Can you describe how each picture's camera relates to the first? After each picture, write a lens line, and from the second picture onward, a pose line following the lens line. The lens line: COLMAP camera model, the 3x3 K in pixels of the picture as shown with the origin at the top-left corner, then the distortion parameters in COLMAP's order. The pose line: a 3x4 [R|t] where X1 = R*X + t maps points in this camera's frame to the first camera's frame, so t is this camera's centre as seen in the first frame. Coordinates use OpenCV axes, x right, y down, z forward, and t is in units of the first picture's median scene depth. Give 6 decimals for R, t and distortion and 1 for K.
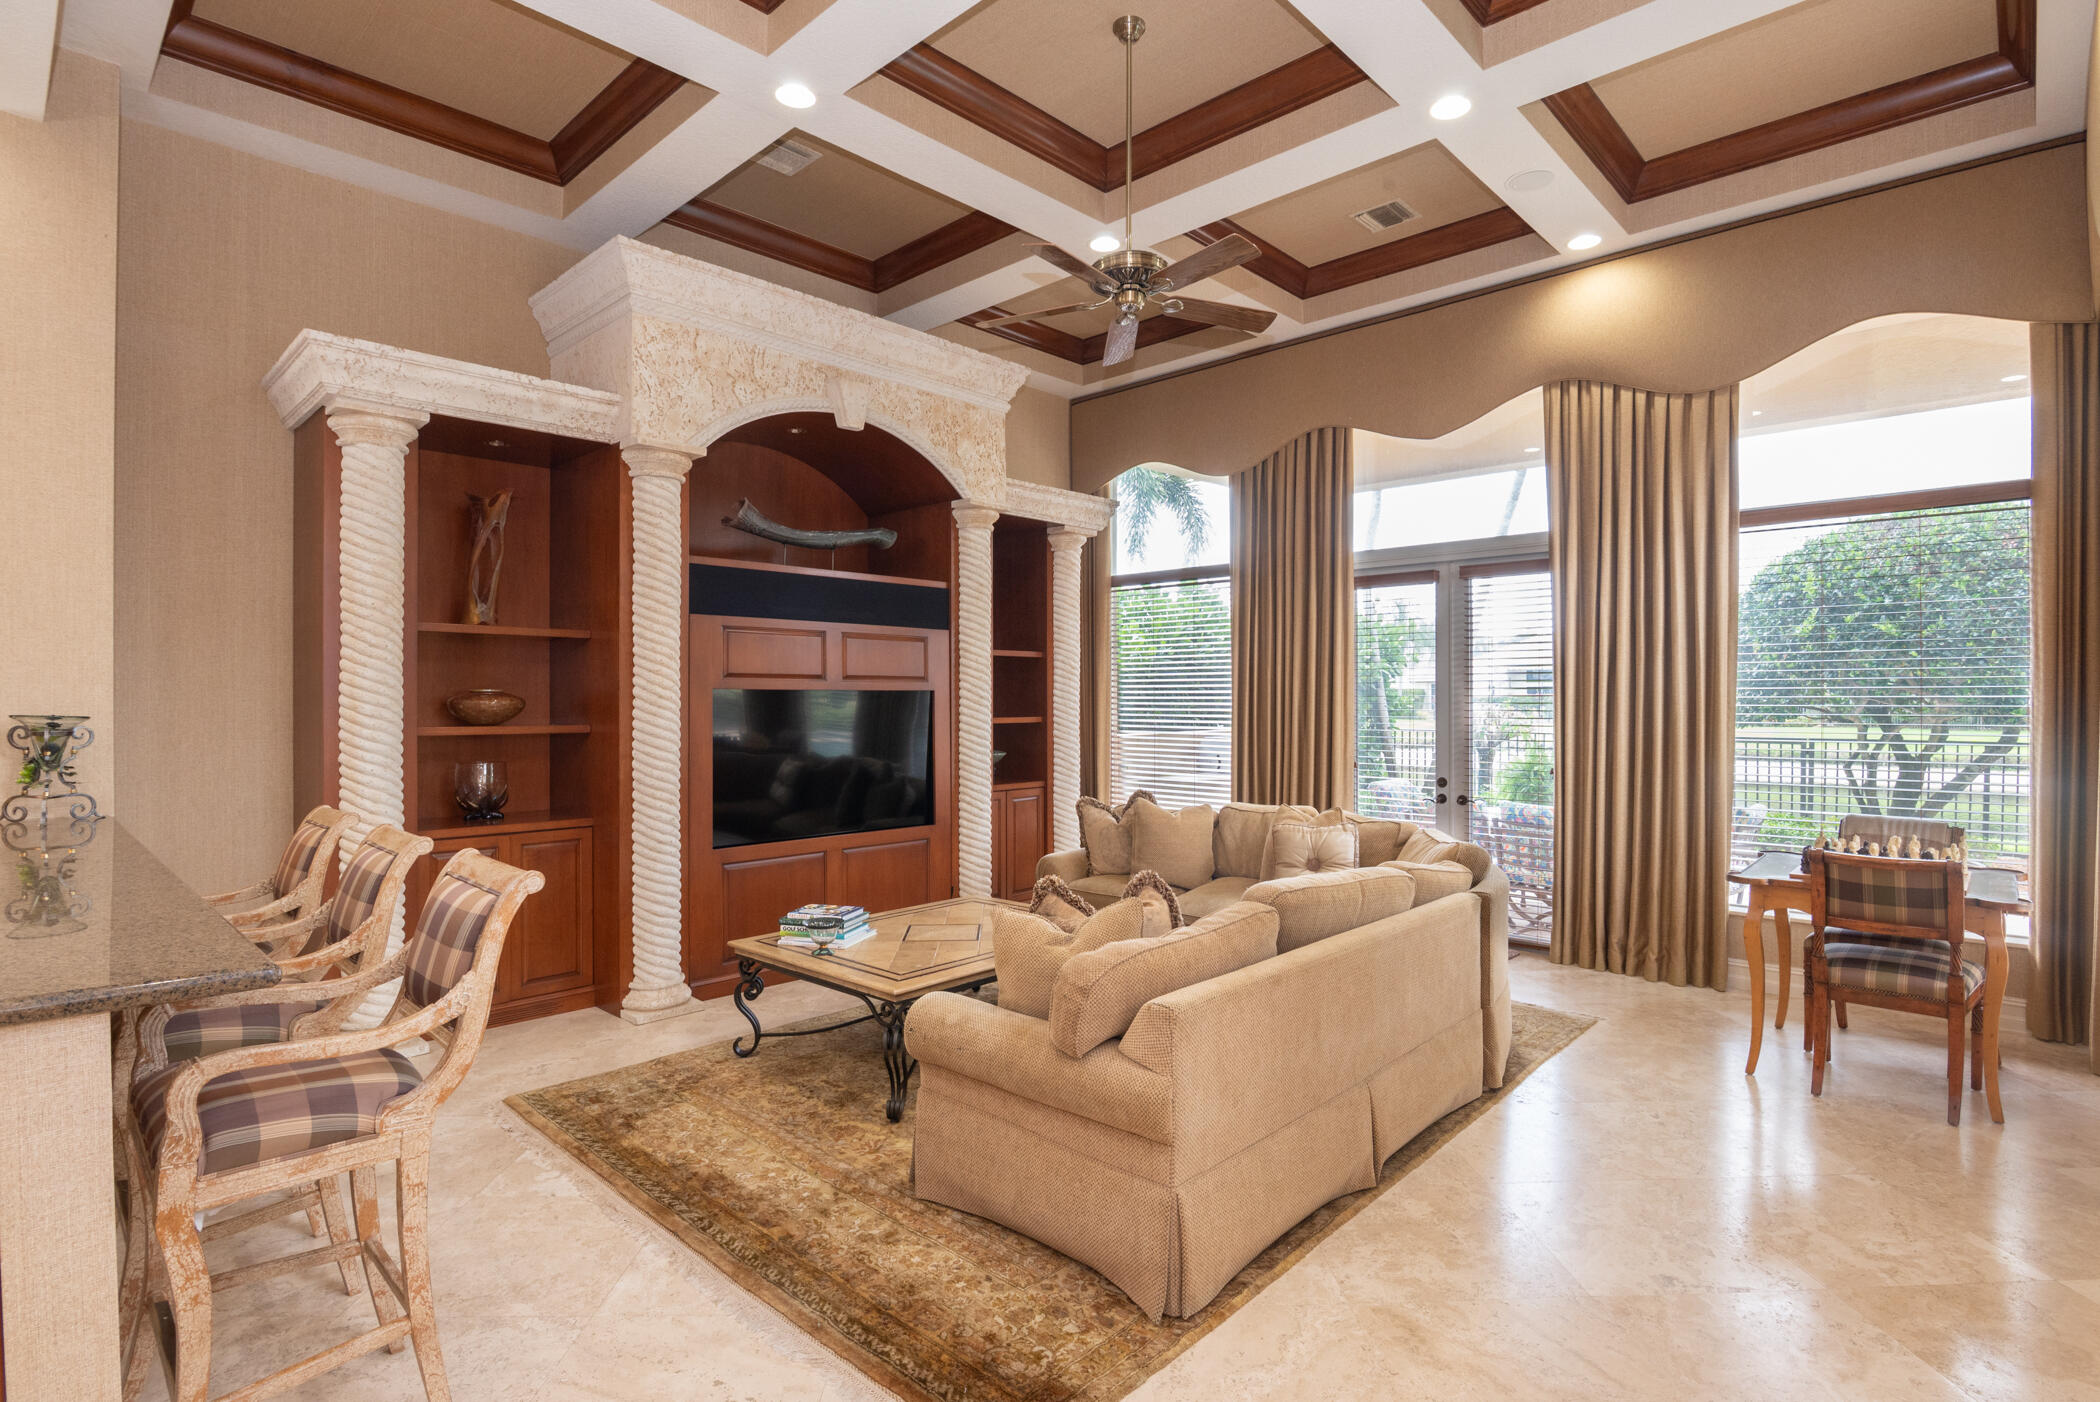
lens RADIAL K [[1049.2, 0, 1066.7], [0, 1049.2, 697.5], [0, 0, 1]] dist [-0.019138, -0.001485]
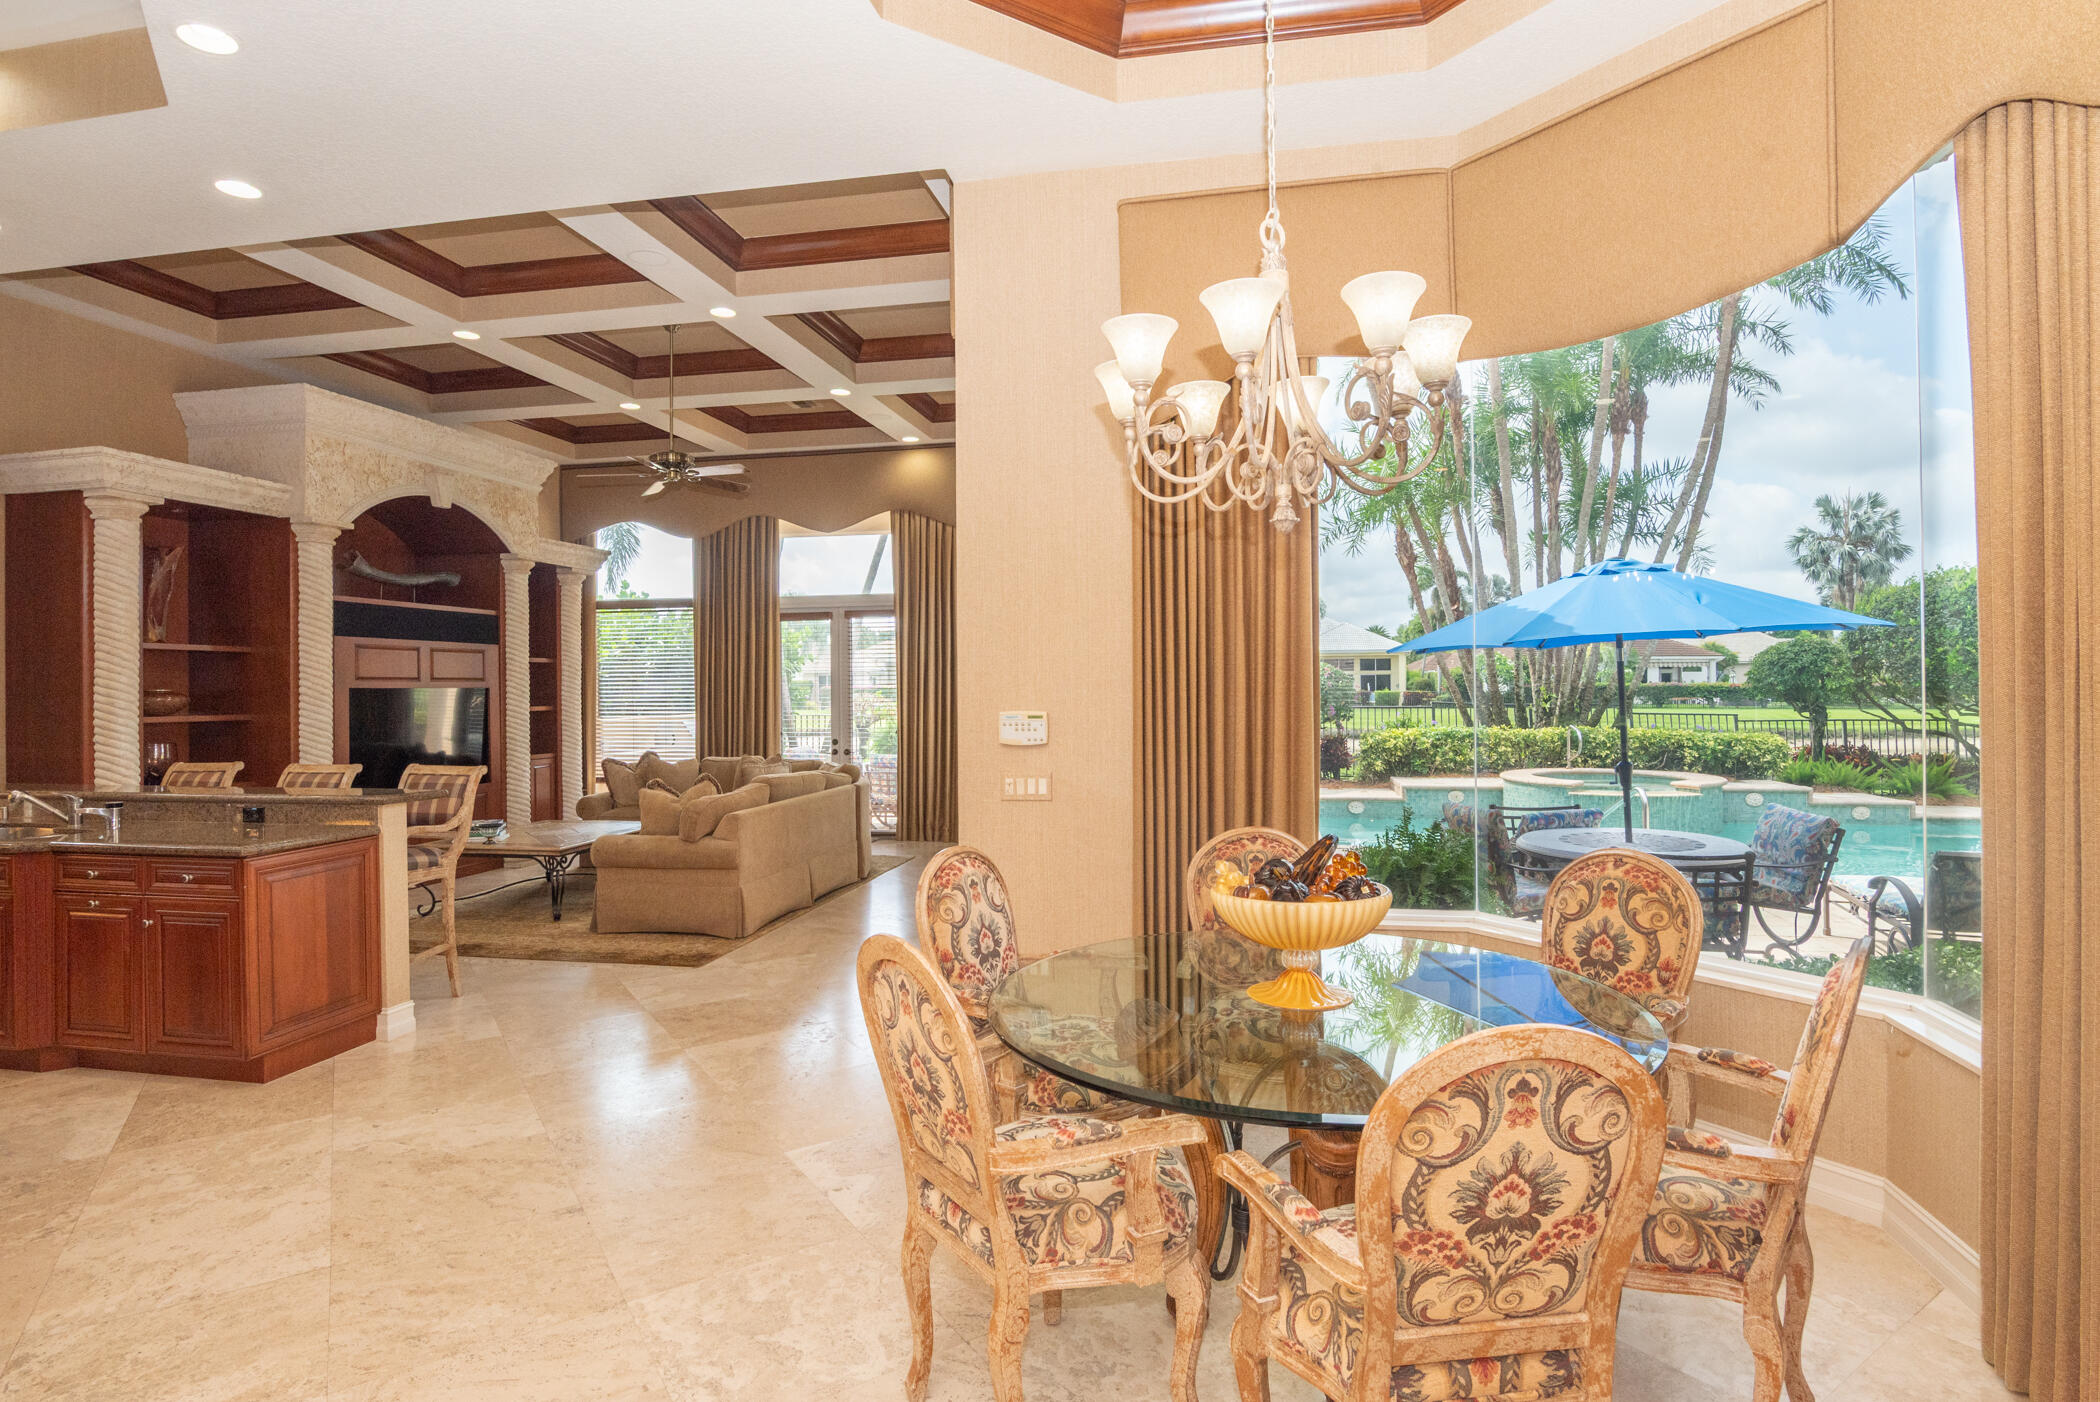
lens RADIAL K [[1049.2, 0, 1071.3], [0, 1049.2, 685.3], [0, 0, 1]] dist [-0.019138, -0.001485]
pose [[0.840564, -0.004959, 0.541690, -0.304689], [0.007030, 0.999974, -0.001755, -0.002899], [-0.541667, 0.005283, 0.840577, -0.808041]]
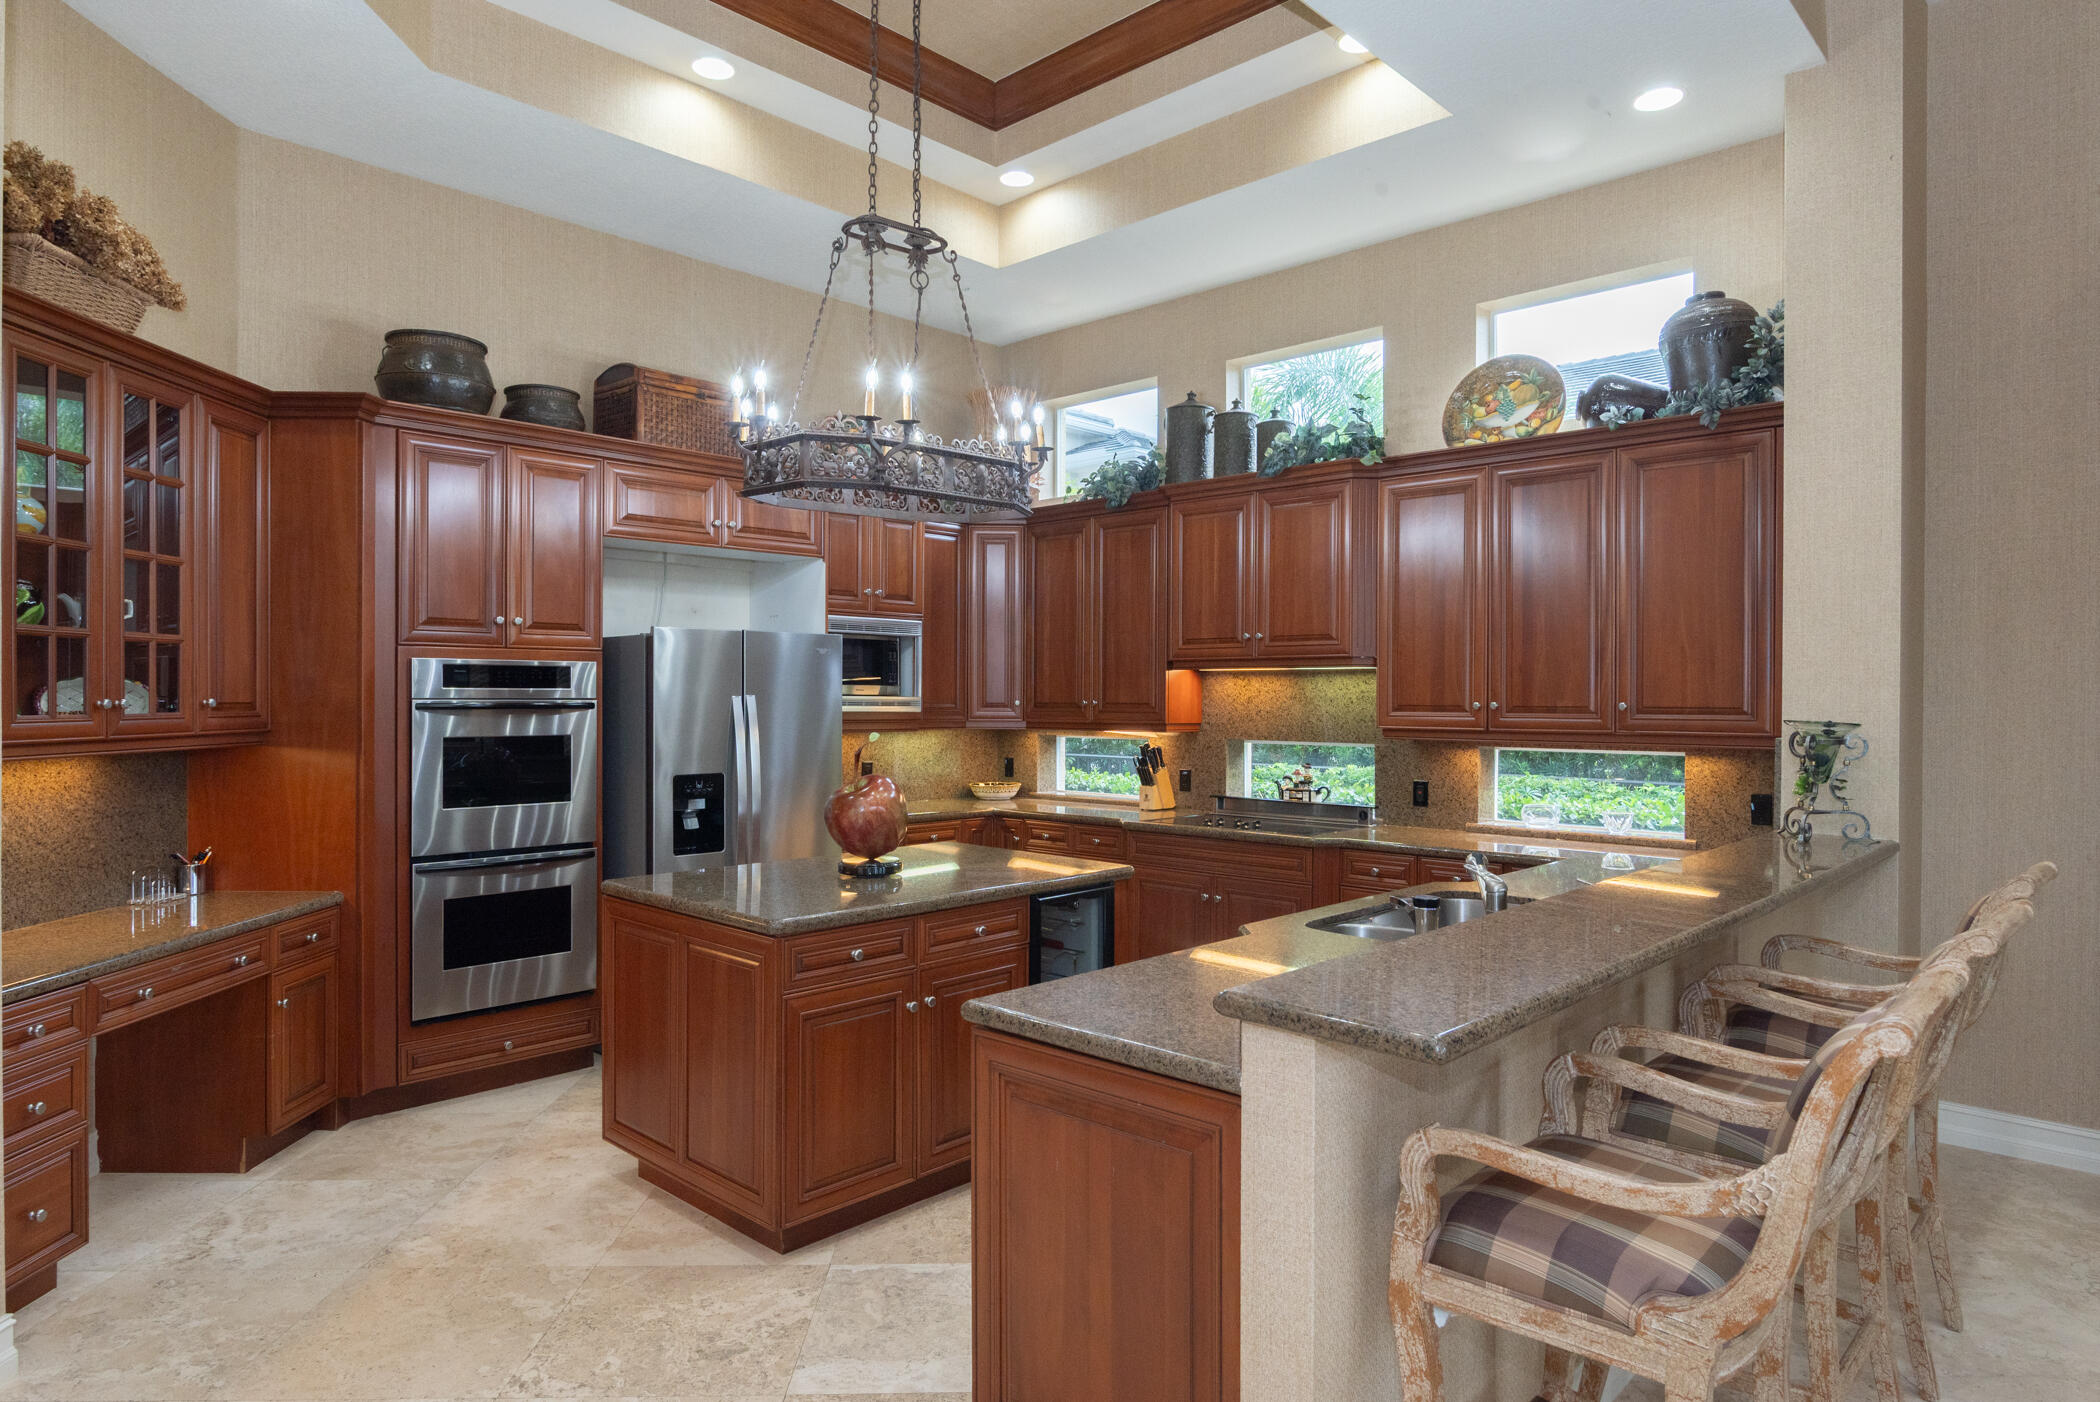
lens RADIAL K [[1236.7, 0, 1043.8], [0, 1236.7, 698.3], [0, 0, 1]] dist [-0.008155, -0.001416]
pose [[-0.006979, 0.004020, -0.999968, 0.068031], [-0.003564, 0.999985, 0.004045, -0.003334], [0.999969, 0.003592, -0.006965, 0.246082]]
